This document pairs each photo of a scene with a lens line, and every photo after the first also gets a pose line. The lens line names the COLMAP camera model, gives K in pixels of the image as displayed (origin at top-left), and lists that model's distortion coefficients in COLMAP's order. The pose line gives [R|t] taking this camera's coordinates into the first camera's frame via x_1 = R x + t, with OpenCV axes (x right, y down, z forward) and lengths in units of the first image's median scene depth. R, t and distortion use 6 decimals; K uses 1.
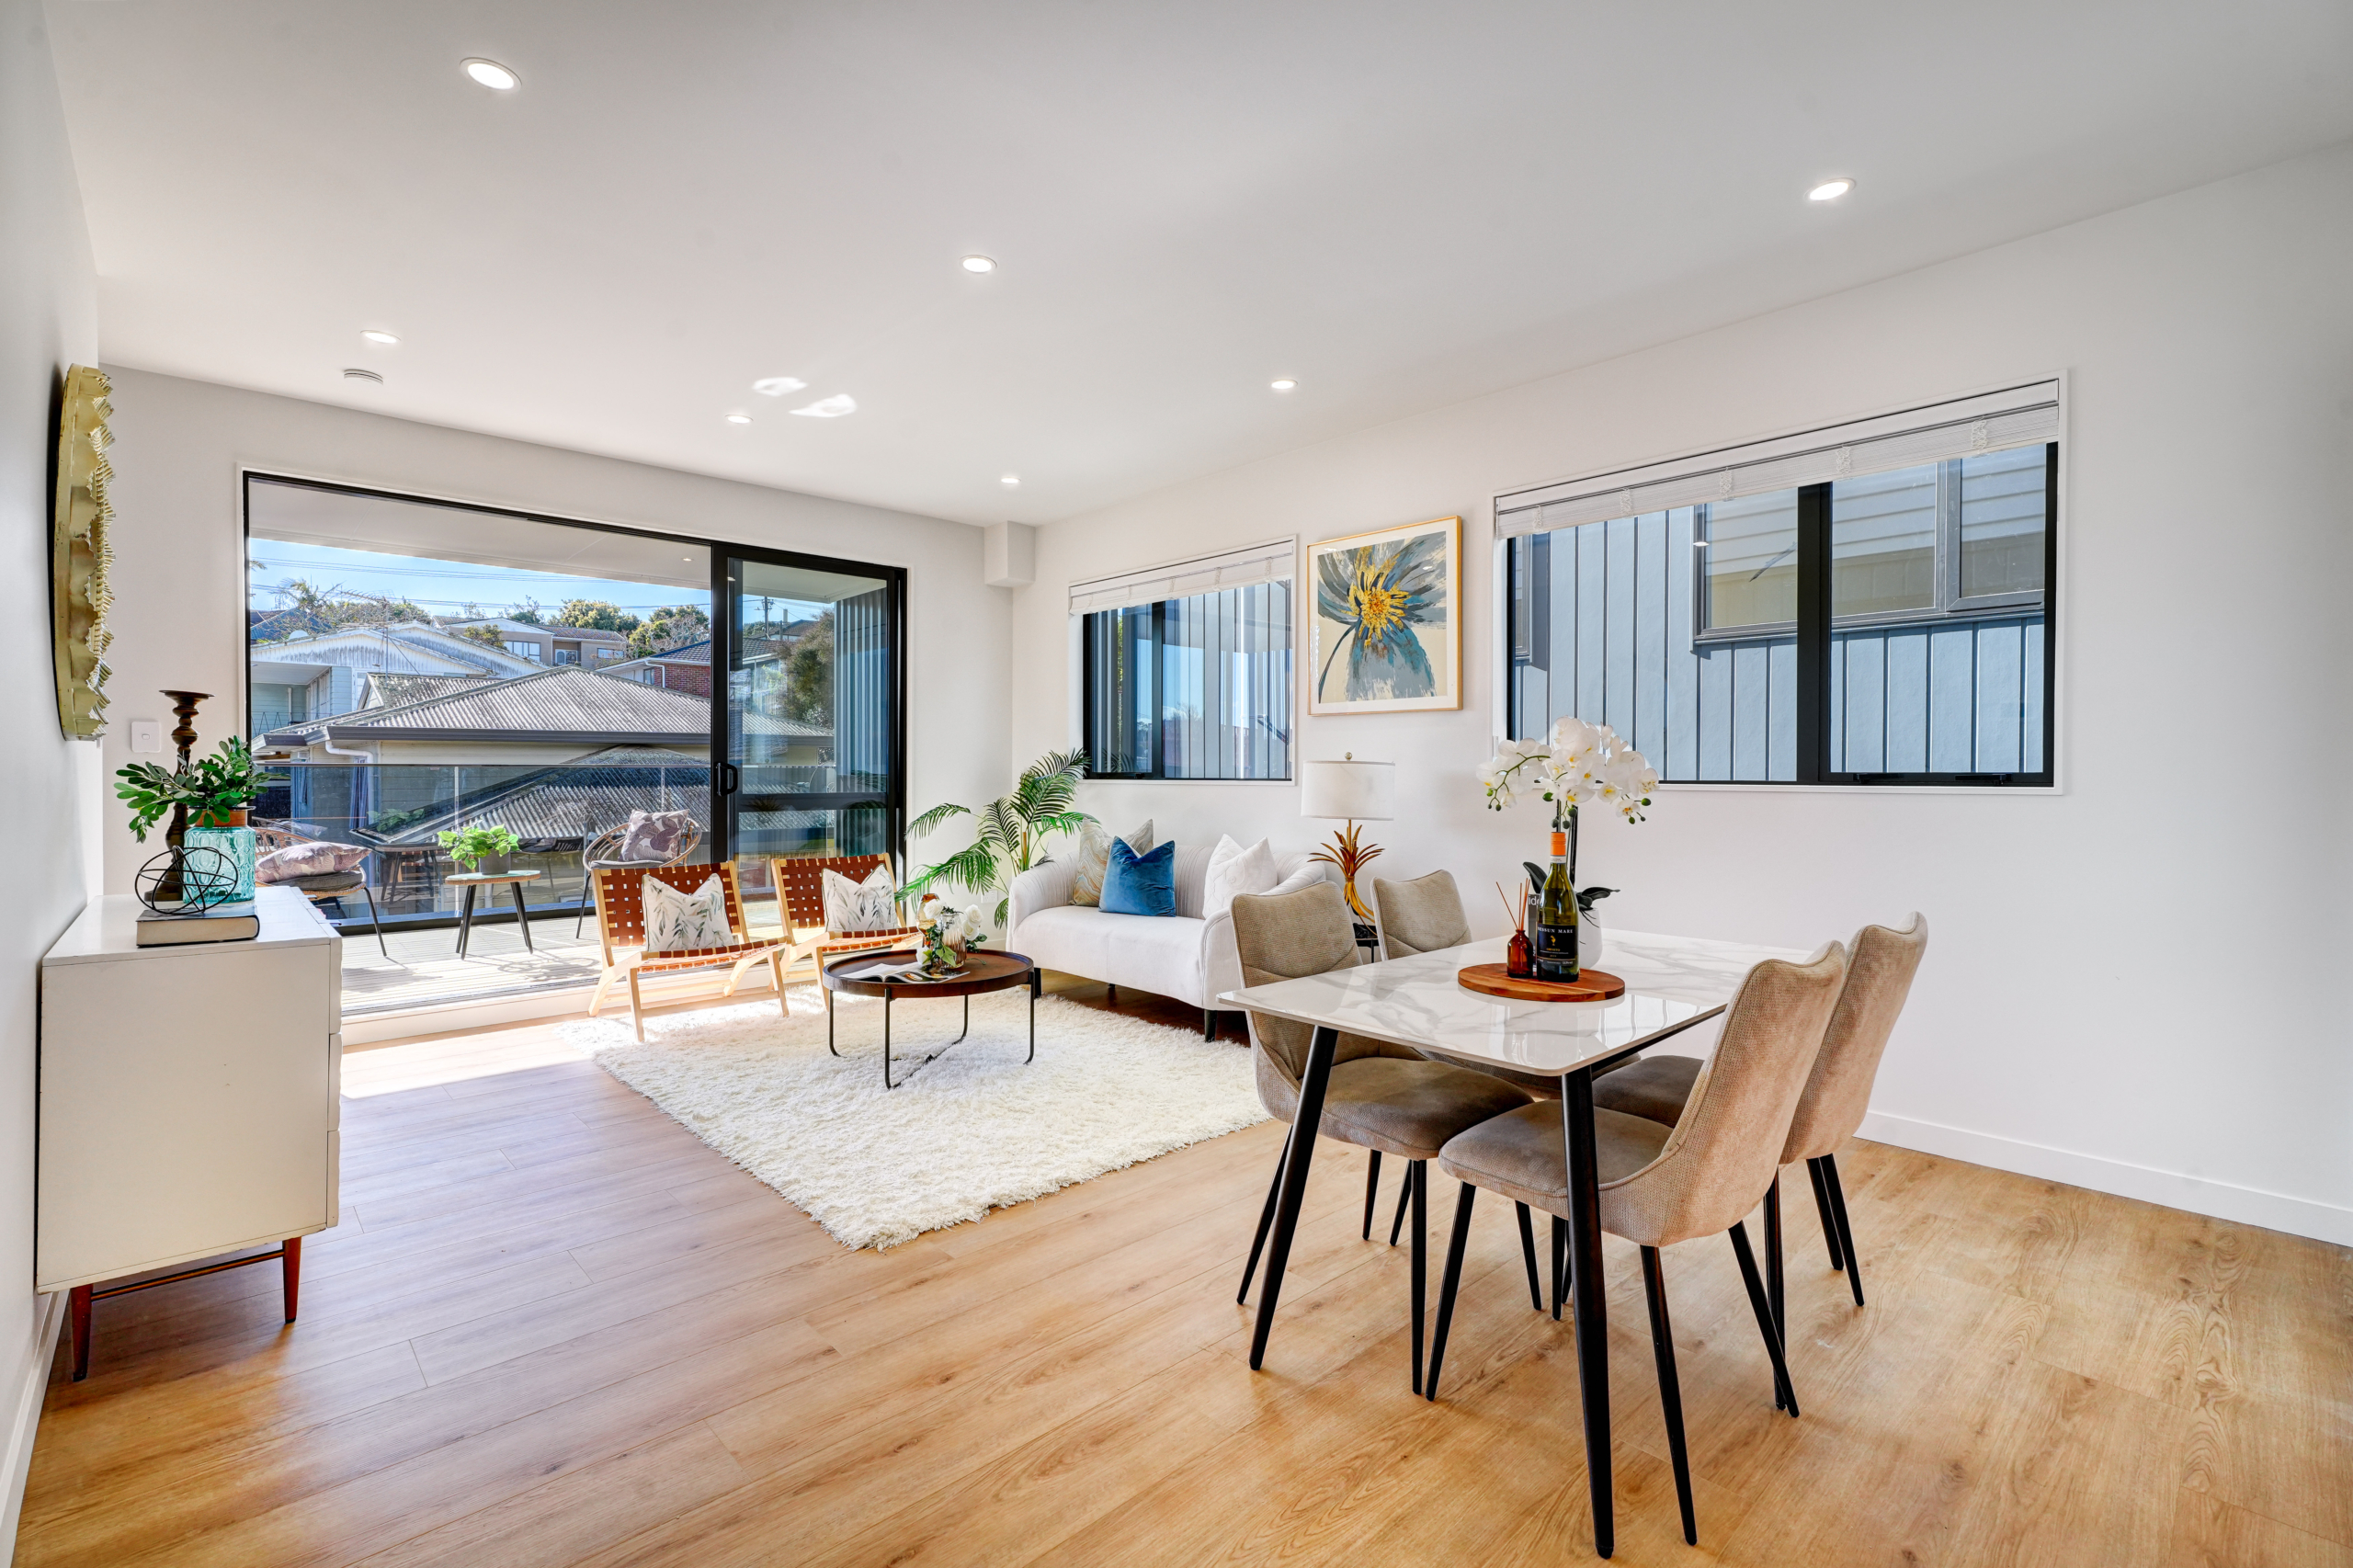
lens RADIAL K [[1044.8, 0, 1177.2], [0, 1044.8, 787.7], [0, 0, 1]] dist [-0.000039, 0.000062]
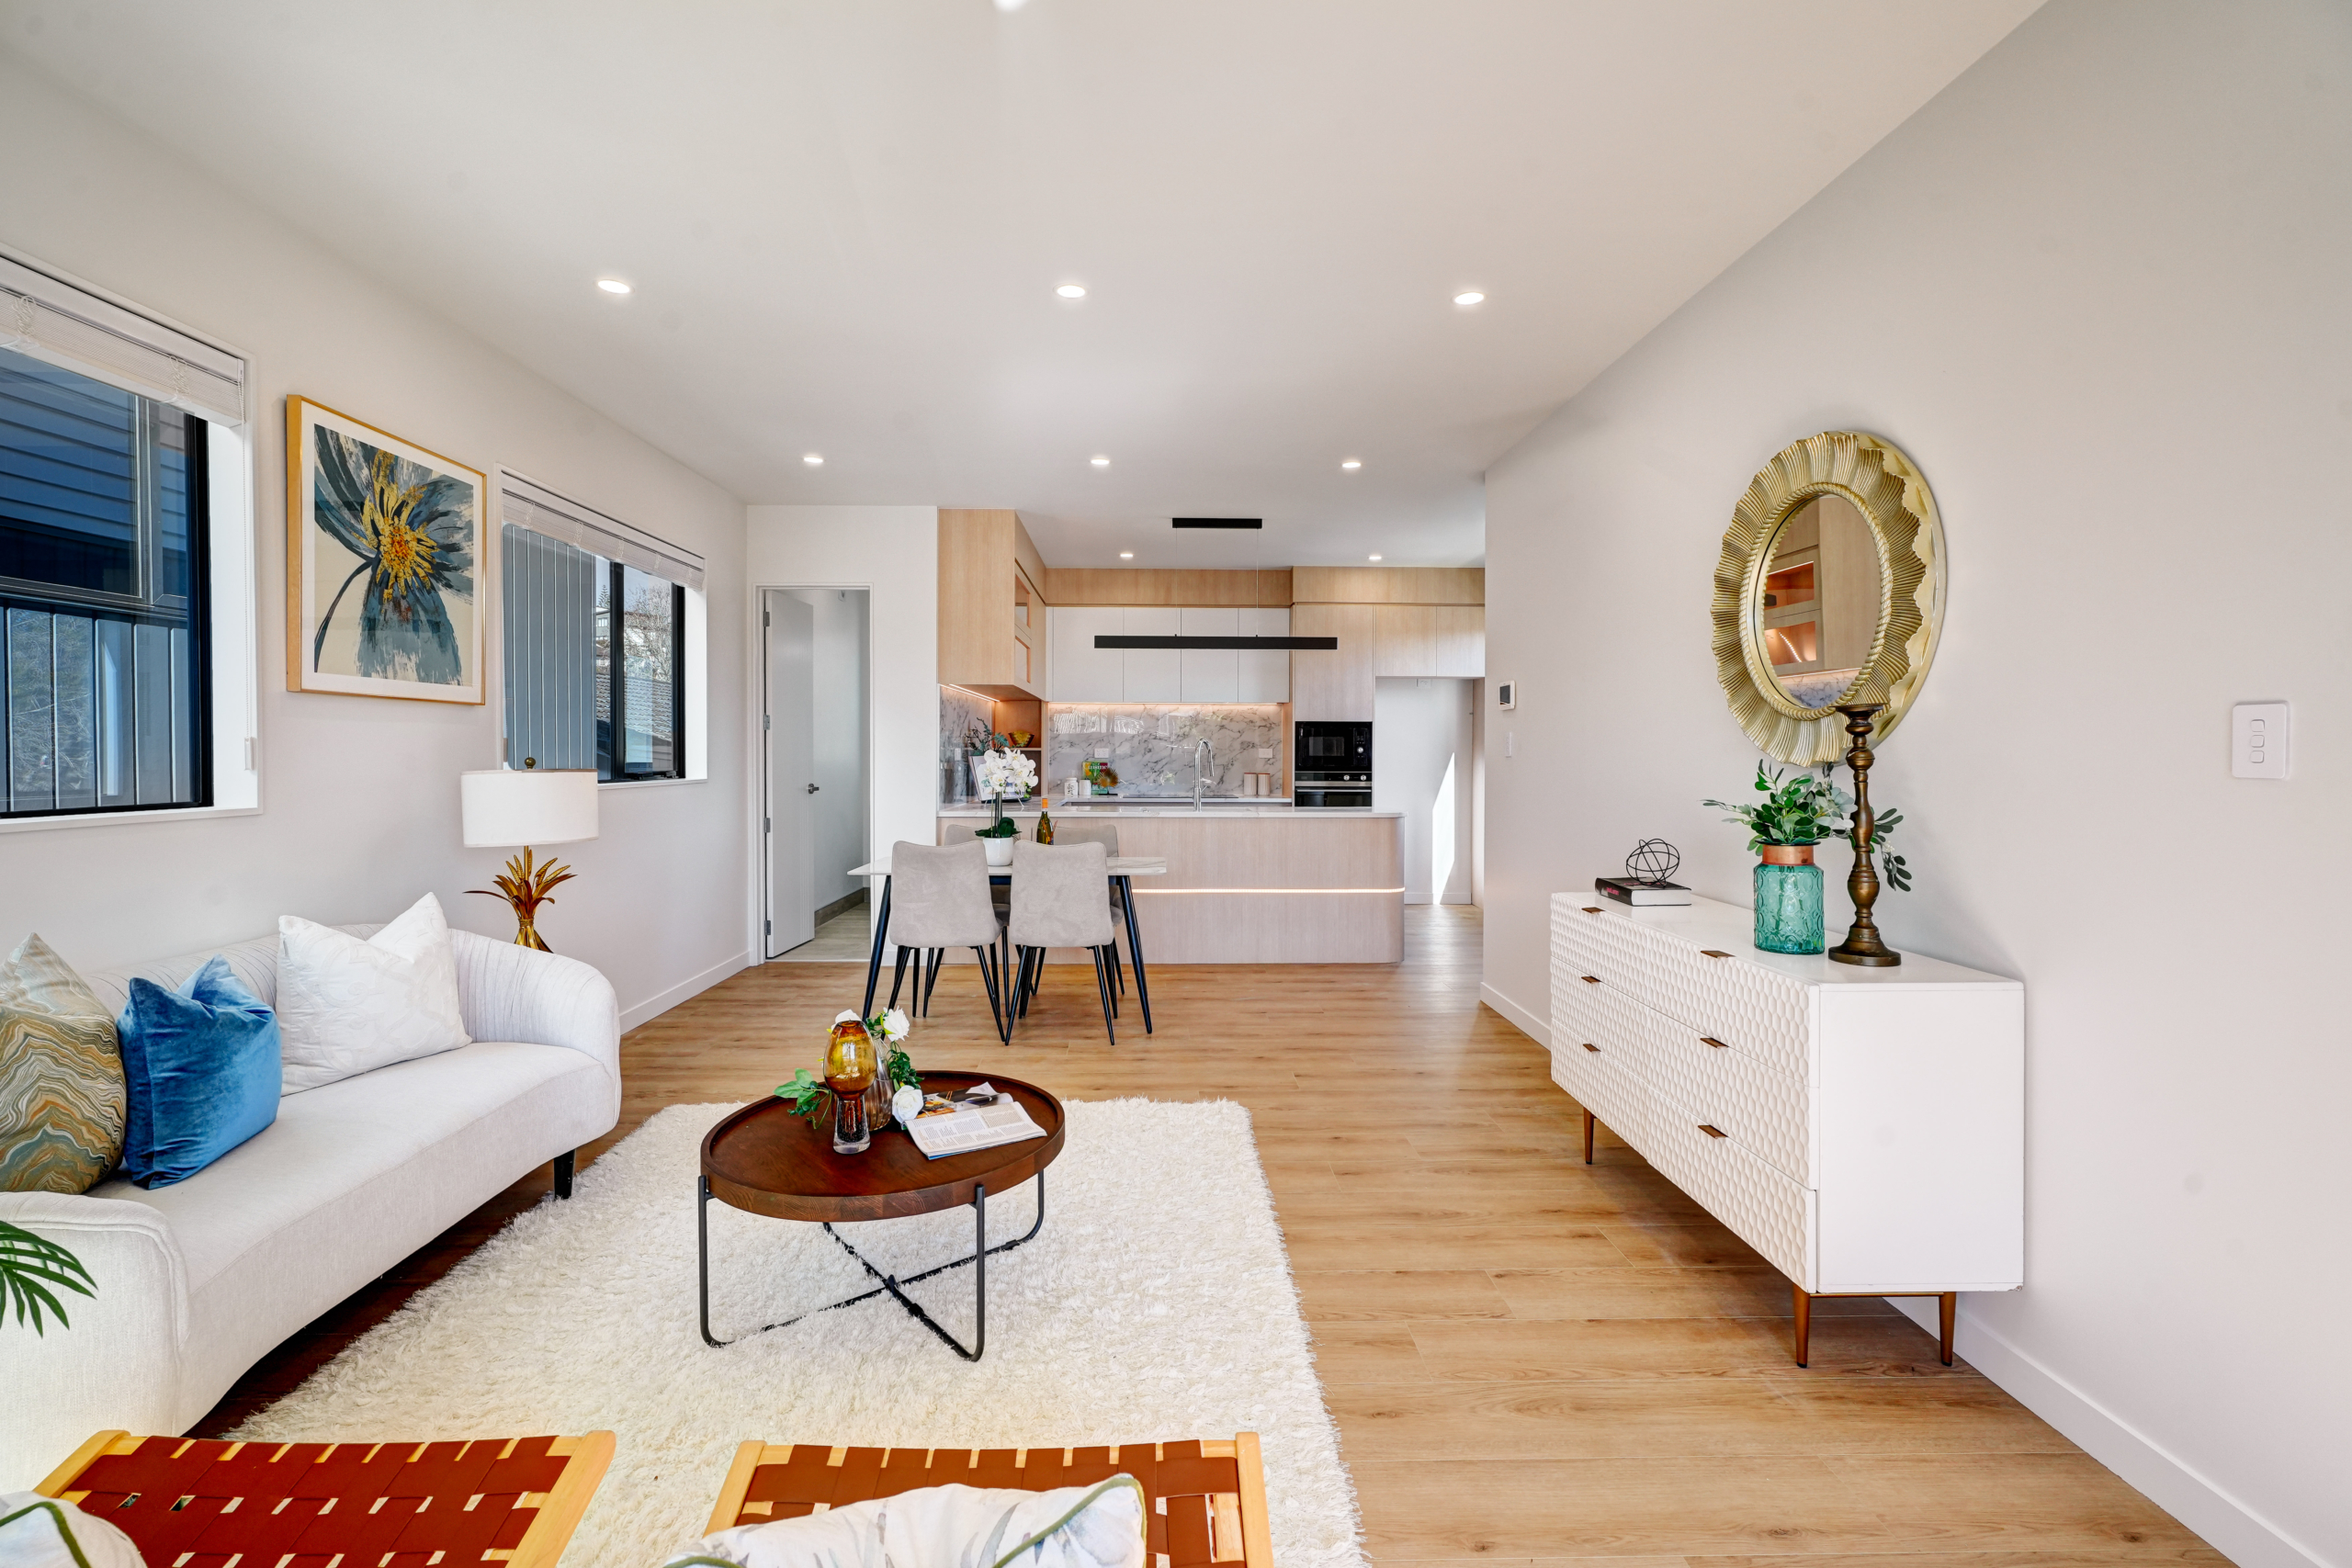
lens RADIAL K [[1052.0, 0, 1178.8], [0, 1052.0, 772.2], [0, 0, 1]] dist [-0.000710, -0.000015]
pose [[-0.747925, -0.015820, 0.663595, -0.549290], [0.006698, 0.999485, 0.031377, -0.034160], [-0.663750, 0.027913, -0.747434, 0.977097]]
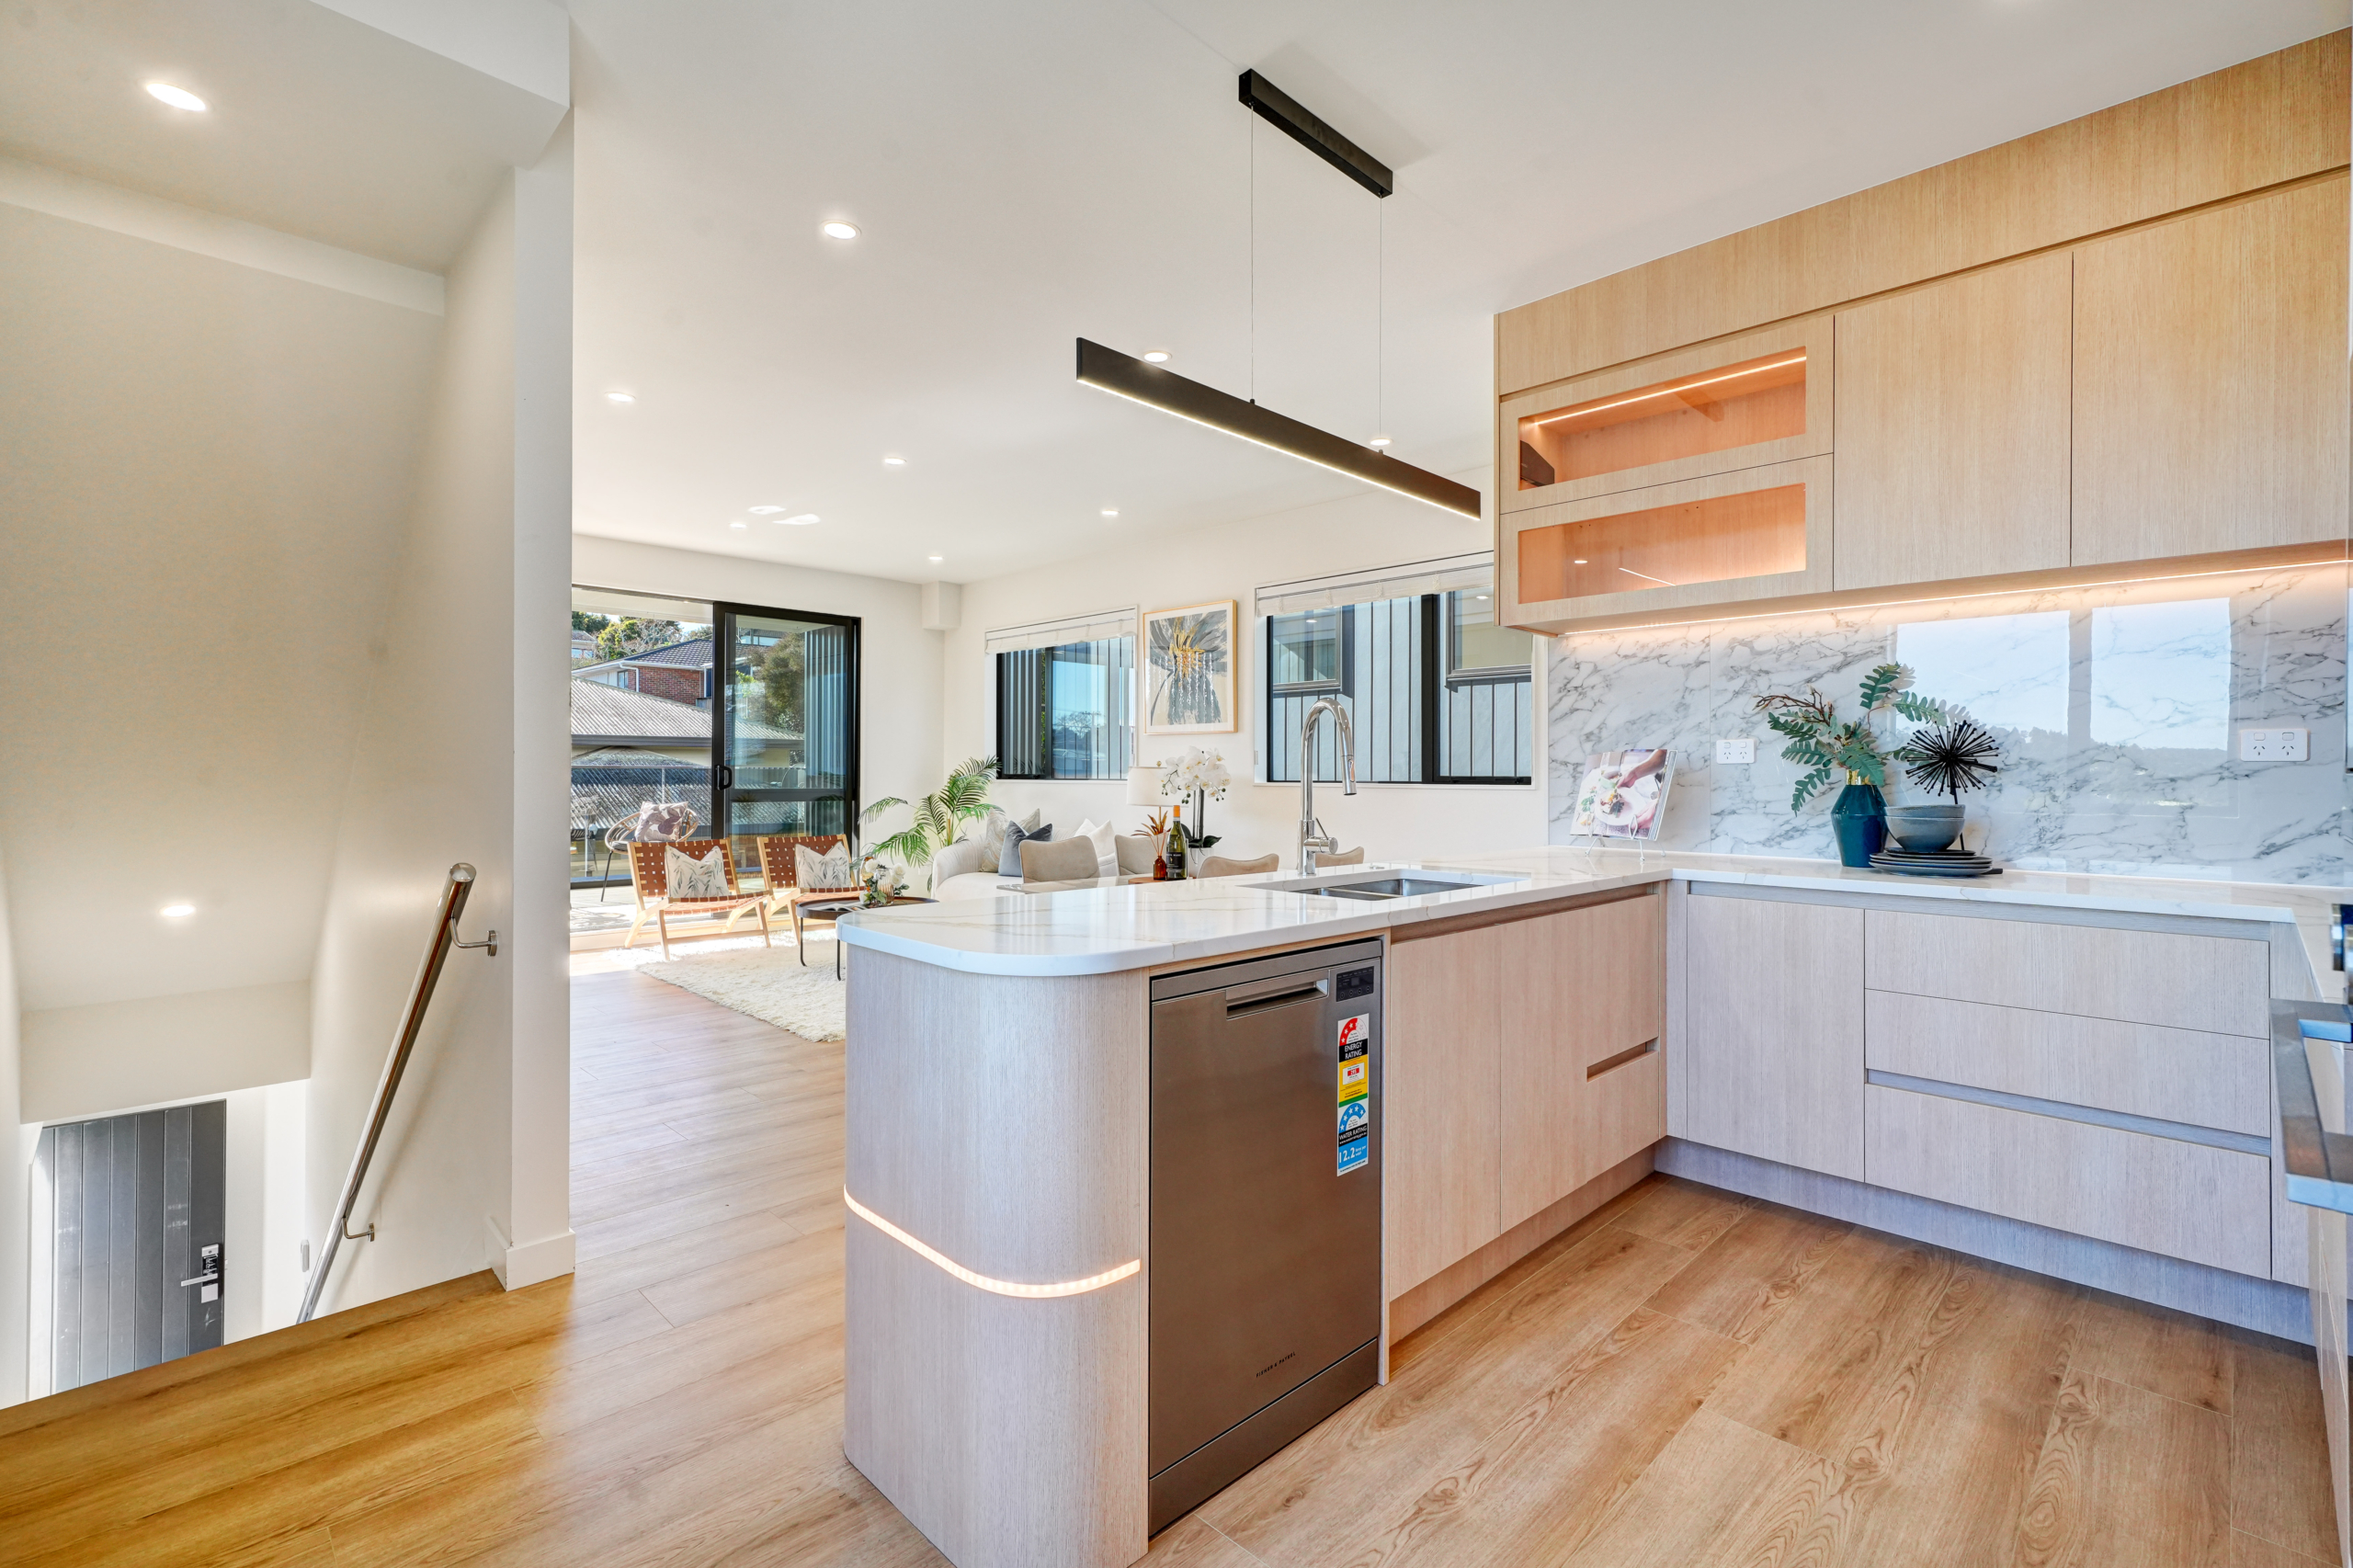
lens RADIAL K [[1056.6, 0, 1178.6], [0, 1056.6, 792.1], [0, 0, 1]] dist [0.000854, 0.000062]
pose [[0.999729, 0.004203, 0.022891, 0.122491], [-0.004250, 0.999989, 0.001978, 0.005149], [-0.022883, -0.002075, 0.999736, -0.371294]]
